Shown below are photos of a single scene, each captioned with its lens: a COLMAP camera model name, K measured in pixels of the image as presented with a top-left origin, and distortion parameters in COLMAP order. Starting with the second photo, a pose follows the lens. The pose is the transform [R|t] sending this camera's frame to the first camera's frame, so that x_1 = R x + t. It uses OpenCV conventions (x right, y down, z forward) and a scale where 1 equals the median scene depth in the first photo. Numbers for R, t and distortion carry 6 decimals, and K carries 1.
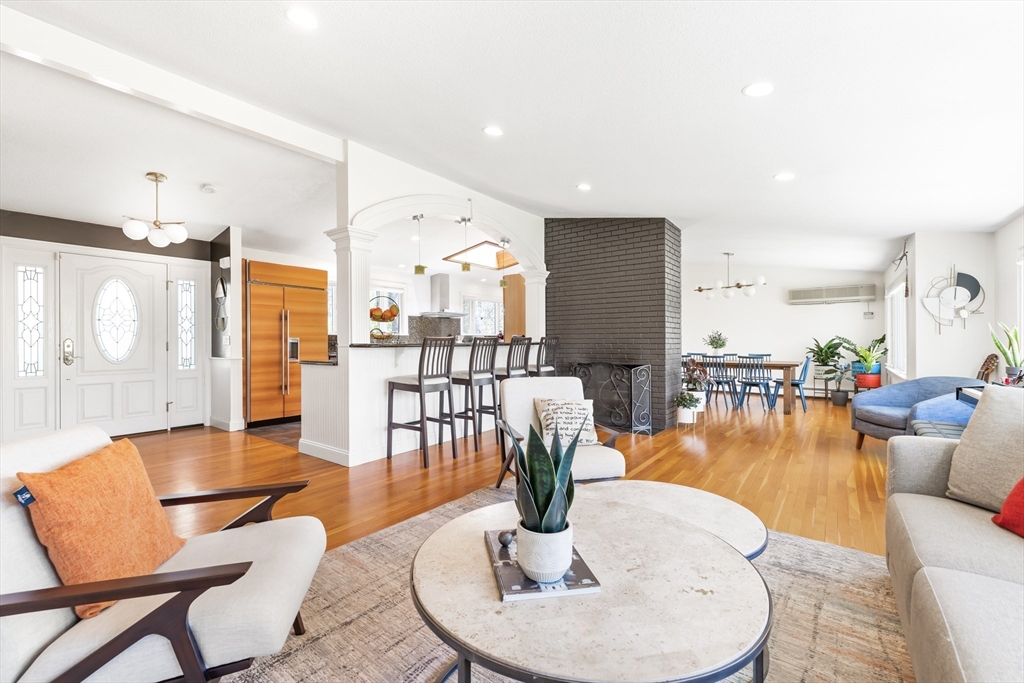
lens RADIAL K [[433.8, 0, 506.9], [0, 433.8, 338.6], [0, 0, 1]] dist [0.002951, -0.000093]
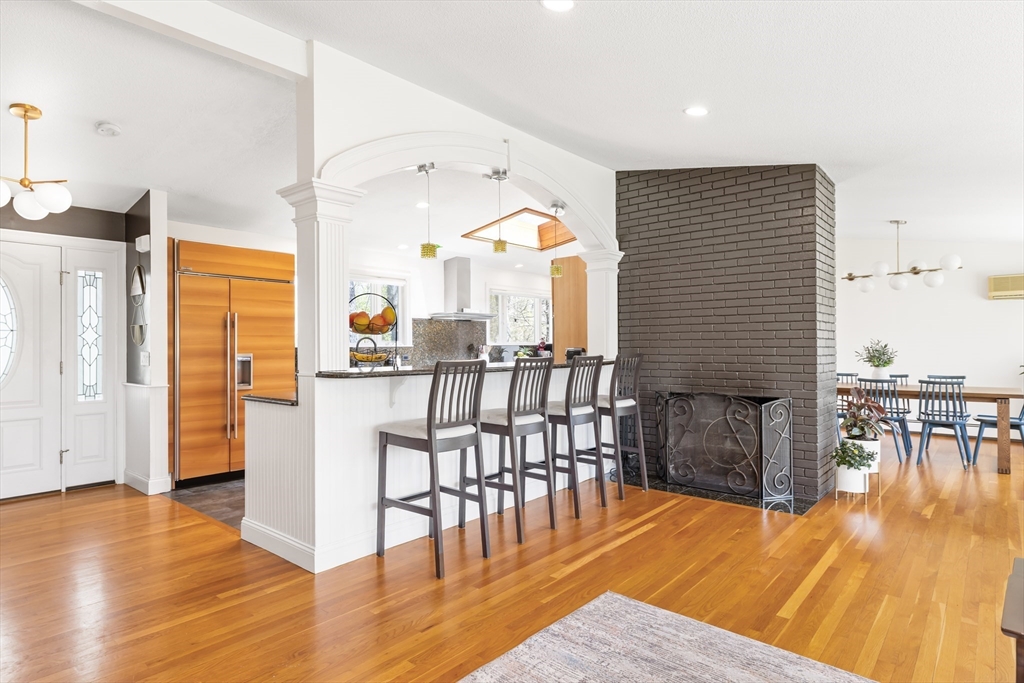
lens RADIAL K [[567.6, 0, 503.8], [0, 567.6, 338.4], [0, 0, 1]] dist [0.001876, 0.000966]
pose [[0.997802, -0.000929, -0.066252, -0.031013], [0.000493, 0.999978, -0.006603, -0.020662], [0.066257, 0.006556, 0.997781, 0.150779]]
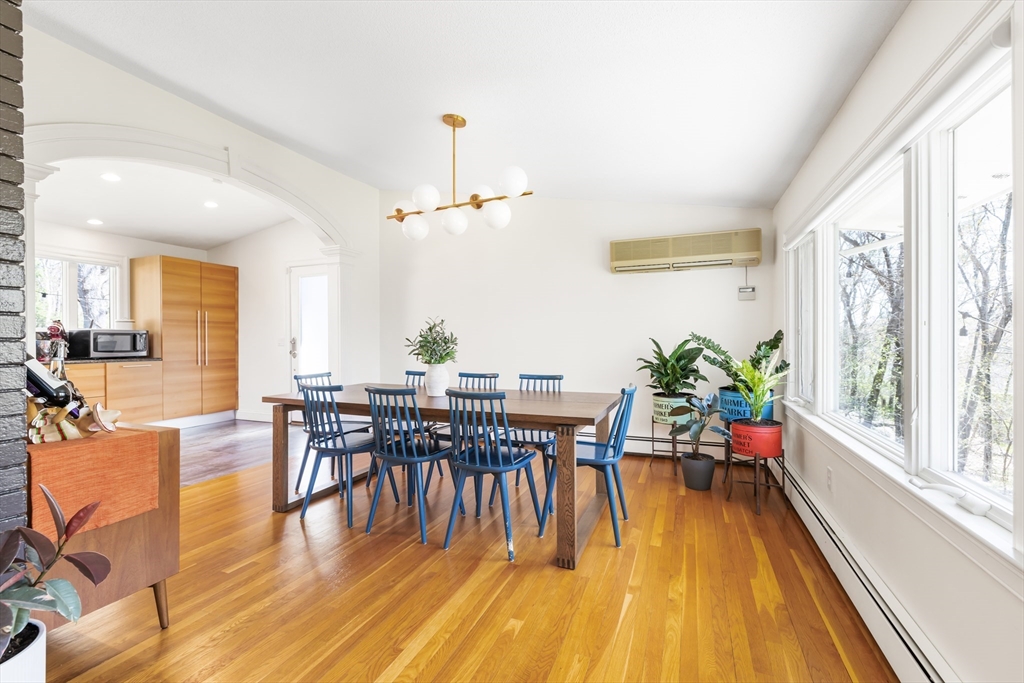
lens RADIAL K [[433.8, 0, 521.1], [0, 433.8, 342.8], [0, 0, 1]] dist [0.002951, -0.000093]
pose [[0.960764, -0.002314, 0.277357, 0.620000], [0.000116, 0.999968, 0.007944, -0.000160], [-0.277367, -0.007600, 0.960734, 0.826376]]
